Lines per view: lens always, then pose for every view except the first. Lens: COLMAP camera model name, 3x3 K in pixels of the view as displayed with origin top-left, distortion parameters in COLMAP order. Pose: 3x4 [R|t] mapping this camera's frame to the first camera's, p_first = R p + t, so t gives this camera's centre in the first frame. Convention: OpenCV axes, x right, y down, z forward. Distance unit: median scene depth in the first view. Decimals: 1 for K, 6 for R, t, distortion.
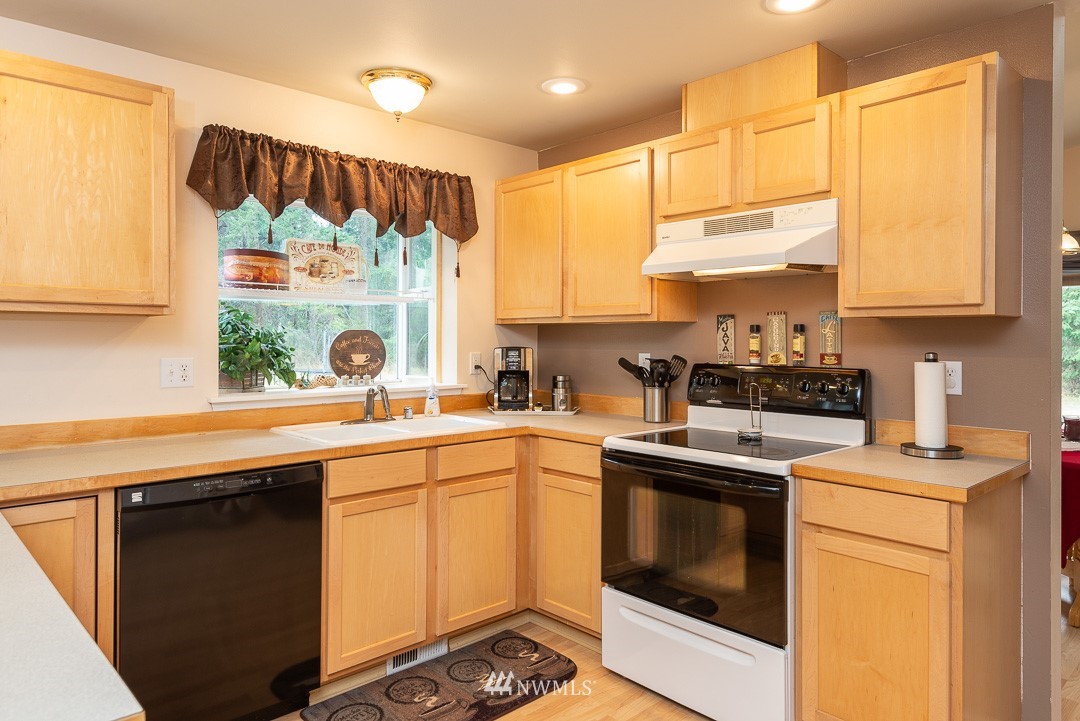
lens RADIAL K [[680.2, 0, 528.9], [0, 680.2, 348.0], [0, 0, 1]] dist [-0.004959, -0.001949]
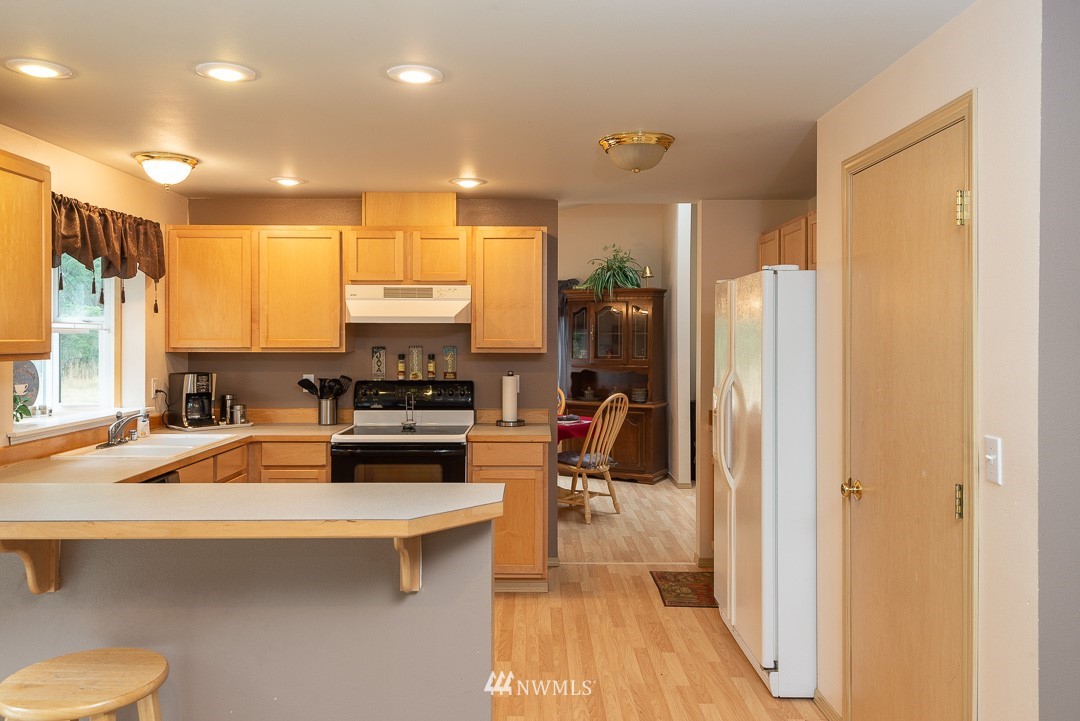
lens RADIAL K [[803.1, 0, 532.3], [0, 803.1, 346.1], [0, 0, 1]] dist [0.009660, -0.002615]
pose [[0.685966, -0.009395, 0.727573, -0.686322], [0.011789, 0.999929, 0.001797, -0.045887], [-0.727538, 0.007345, 0.686028, -0.395548]]
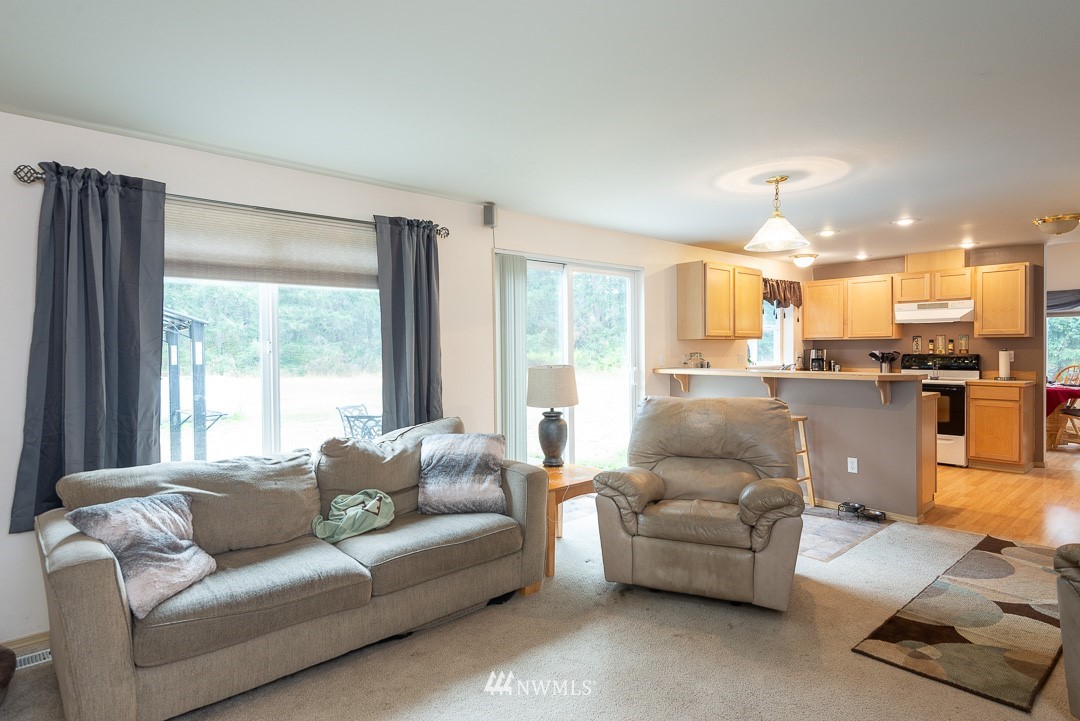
lens RADIAL K [[567.0, 0, 540.1], [0, 567.0, 355.7], [0, 0, 1]] dist [0.004790, -0.003239]
pose [[0.999168, -0.012350, -0.038872, -1.047100], [0.012489, 0.999917, 0.003317, 0.003829], [0.038828, -0.003800, 0.999239, -1.233430]]
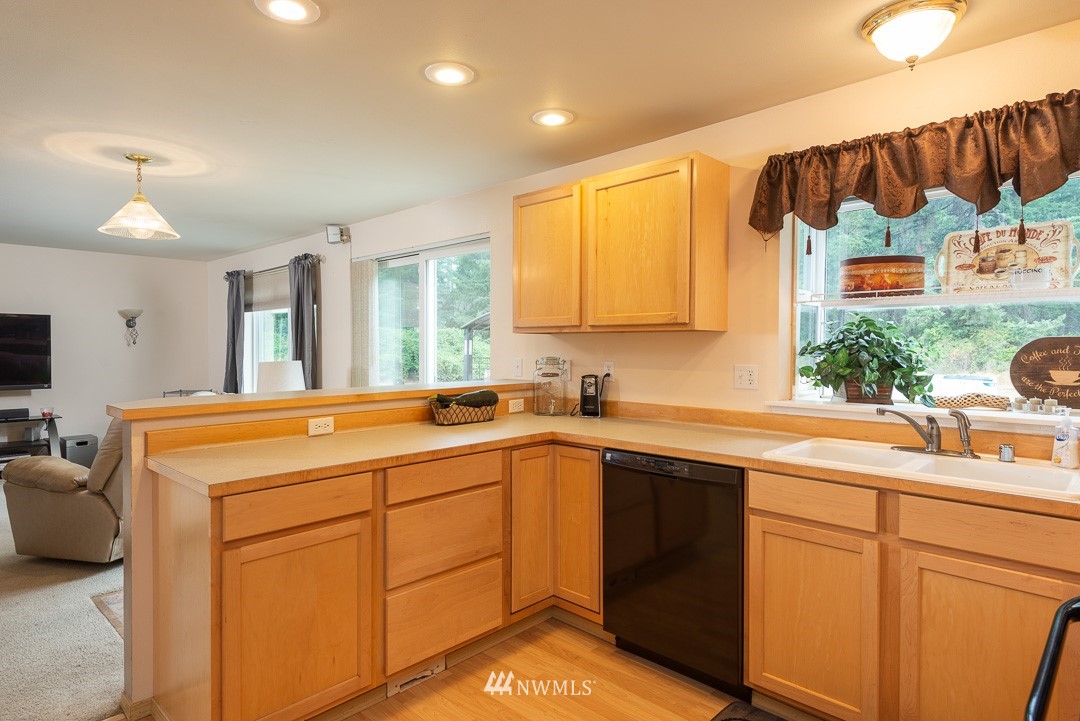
lens RADIAL K [[601.6, 0, 543.6], [0, 601.6, 364.0], [0, 0, 1]] dist [0.016047, -0.001270]
pose [[0.053875, 0.028855, -0.998131, 0.841387], [-0.015899, 0.999480, 0.028036, -0.016861], [0.998421, 0.014359, 0.054306, 0.937627]]
